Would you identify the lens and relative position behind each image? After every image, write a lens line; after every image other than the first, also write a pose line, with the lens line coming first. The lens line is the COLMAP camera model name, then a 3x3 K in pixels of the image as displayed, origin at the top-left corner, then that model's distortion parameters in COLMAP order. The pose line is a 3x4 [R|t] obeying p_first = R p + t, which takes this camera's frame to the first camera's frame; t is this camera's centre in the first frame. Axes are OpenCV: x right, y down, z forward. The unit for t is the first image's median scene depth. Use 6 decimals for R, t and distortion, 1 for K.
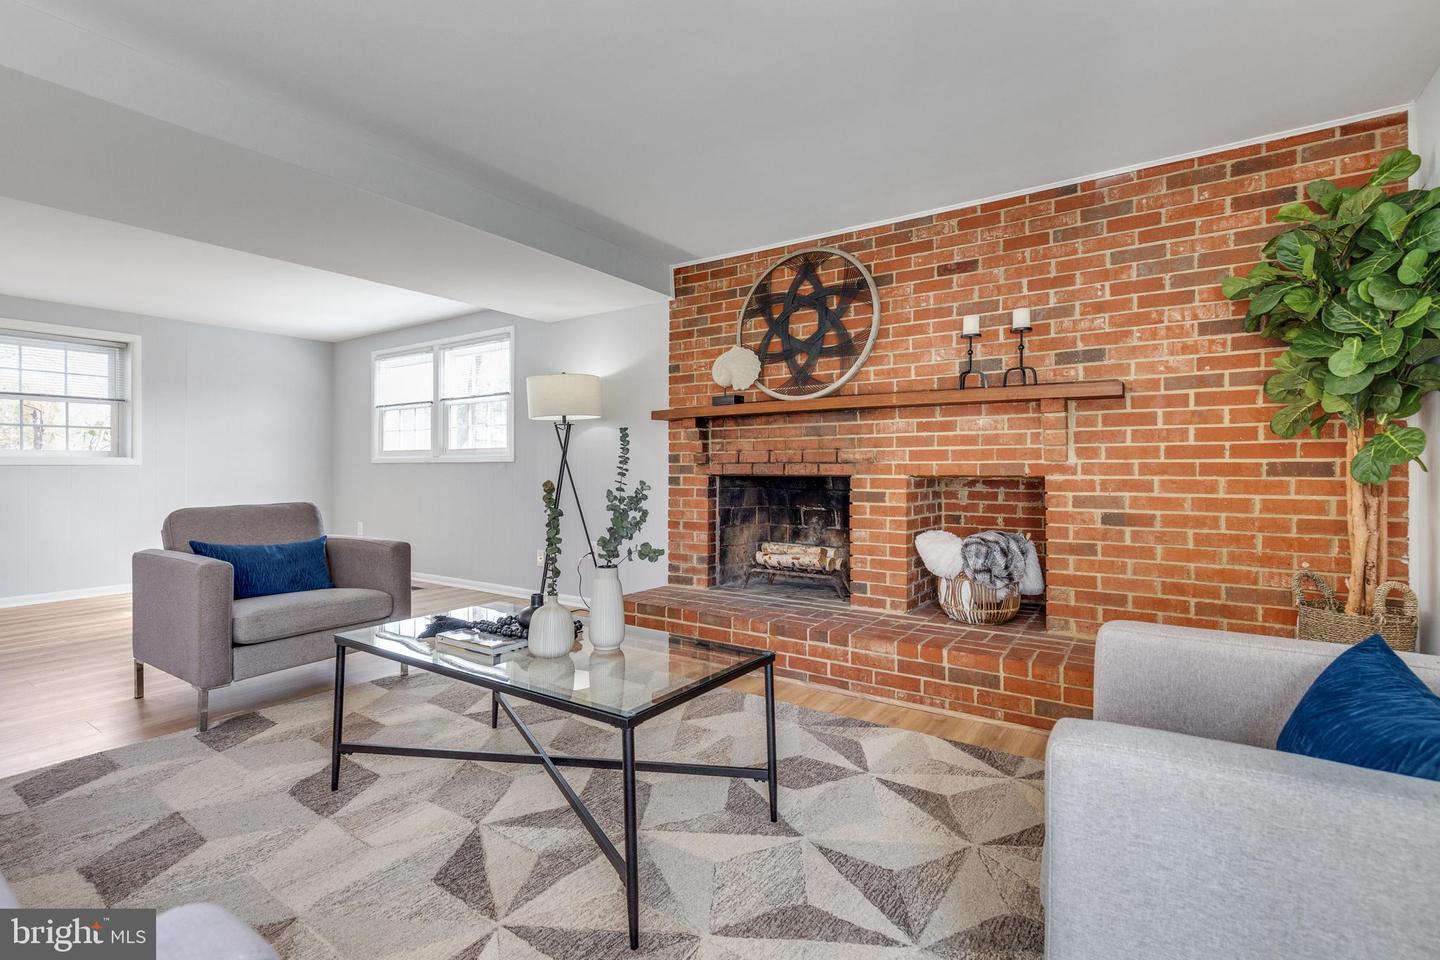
lens RADIAL K [[660.1, 0, 721.2], [0, 660.1, 468.6], [0, 0, 1]] dist [0.003612, -0.000080]
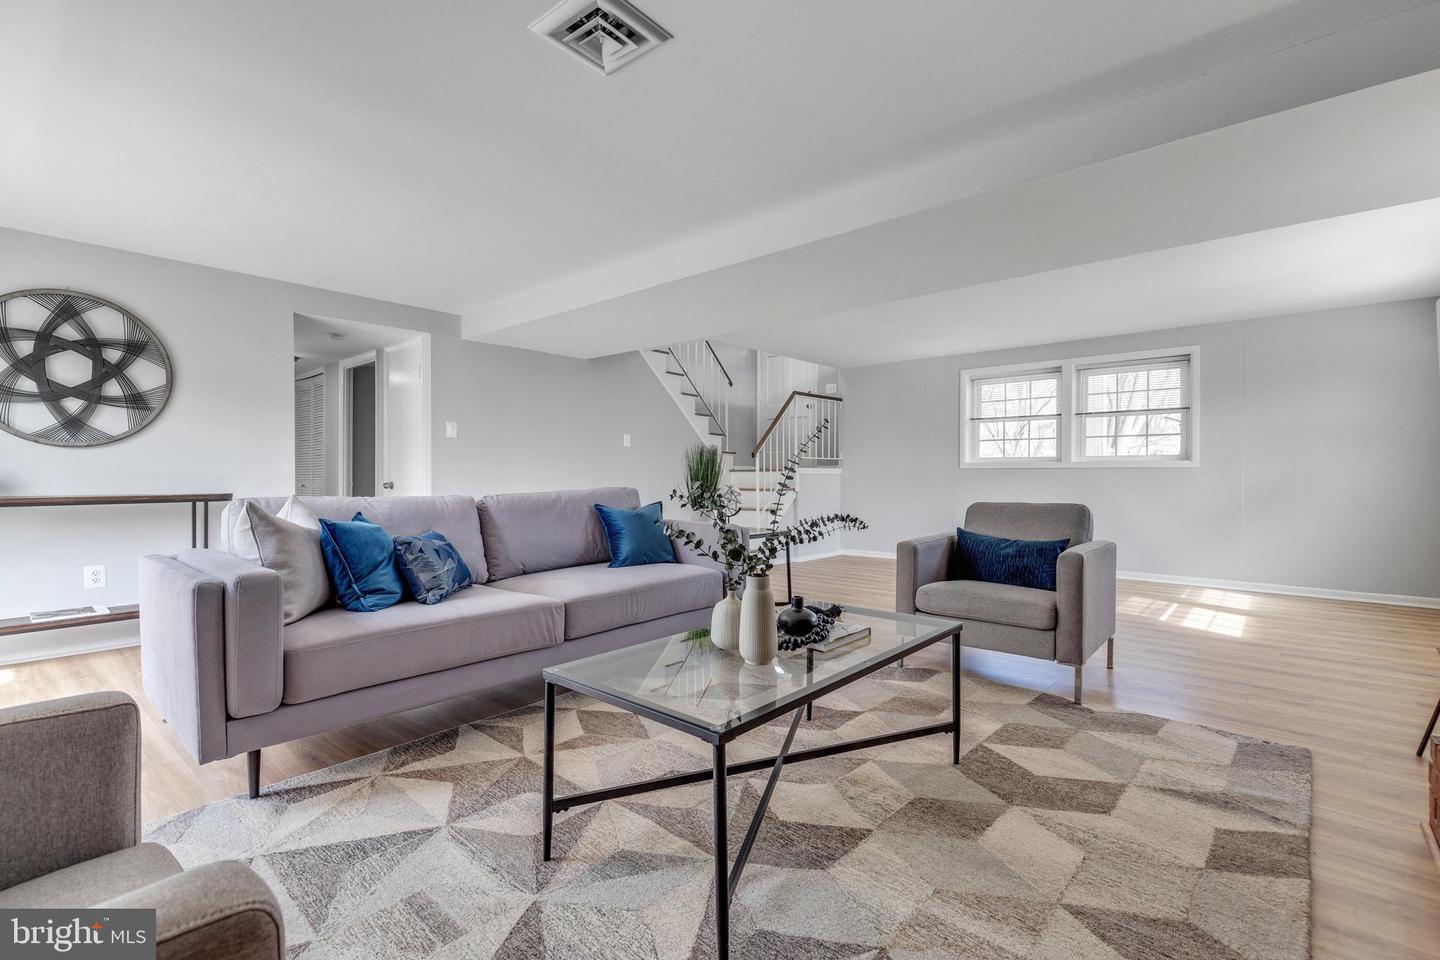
lens RADIAL K [[654.8, 0, 720.9], [0, 654.8, 473.2], [0, 0, 1]] dist [0.004571, 0.000040]
pose [[-0.122029, 0.003018, -0.992522, 0.414555], [-0.000312, 0.999995, 0.003079, 0.002365], [0.992526, 0.000685, -0.122027, 0.588802]]
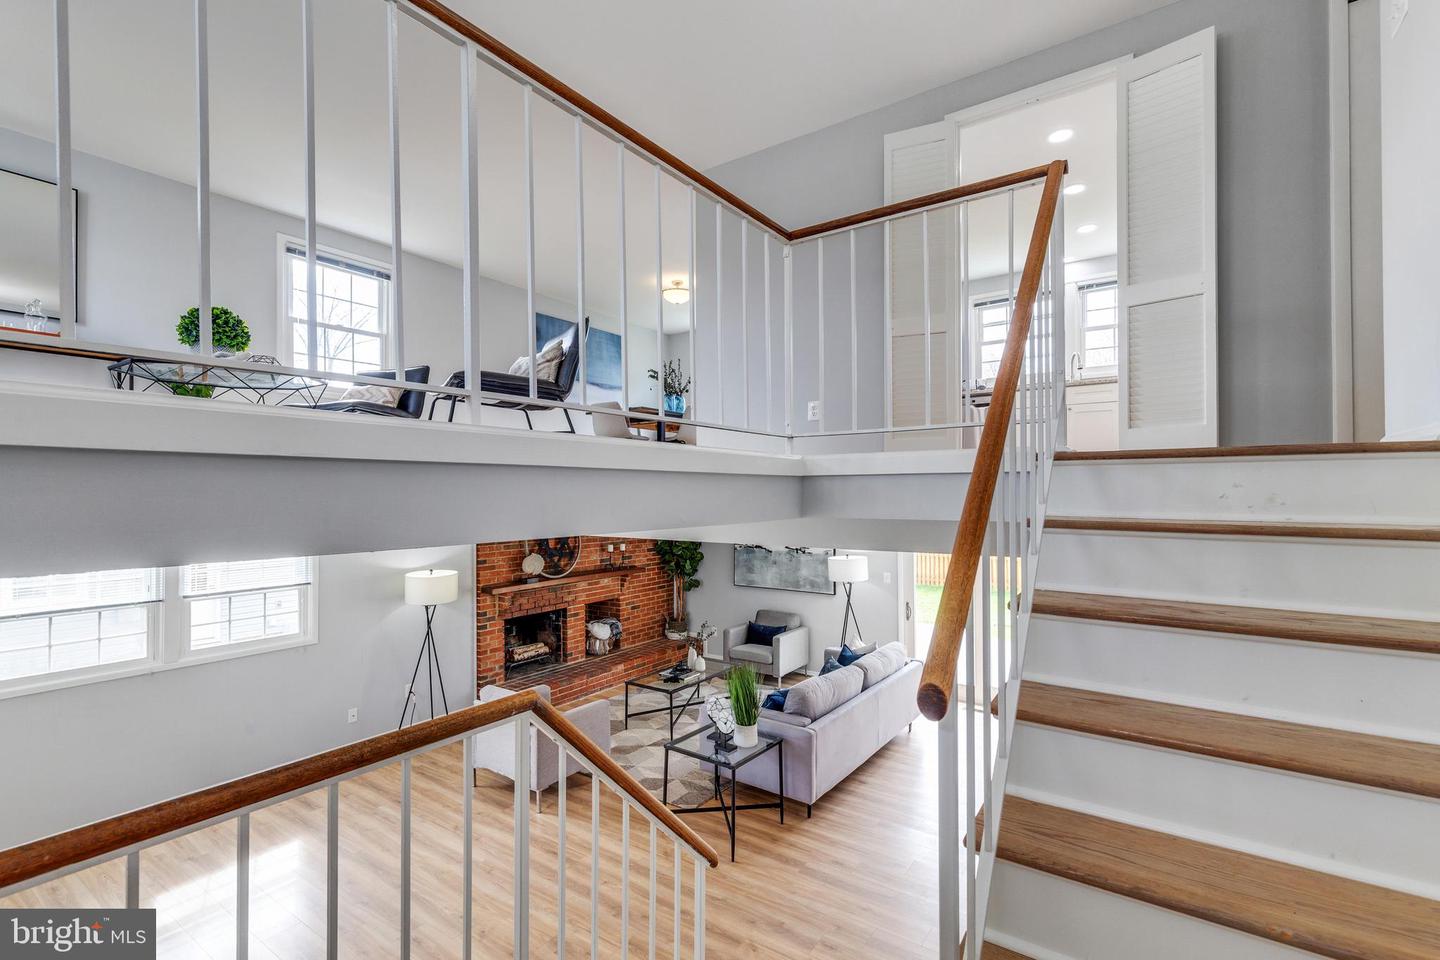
lens RADIAL K [[657.0, 0, 720.5], [0, 657.0, 477.9], [0, 0, 1]] dist [0.011357, -0.003962]
pose [[0.020512, 0.023125, 0.999522, -2.200661], [0.006762, 0.999706, -0.023268, -0.403165], [-0.999767, 0.007236, 0.020349, 0.418002]]
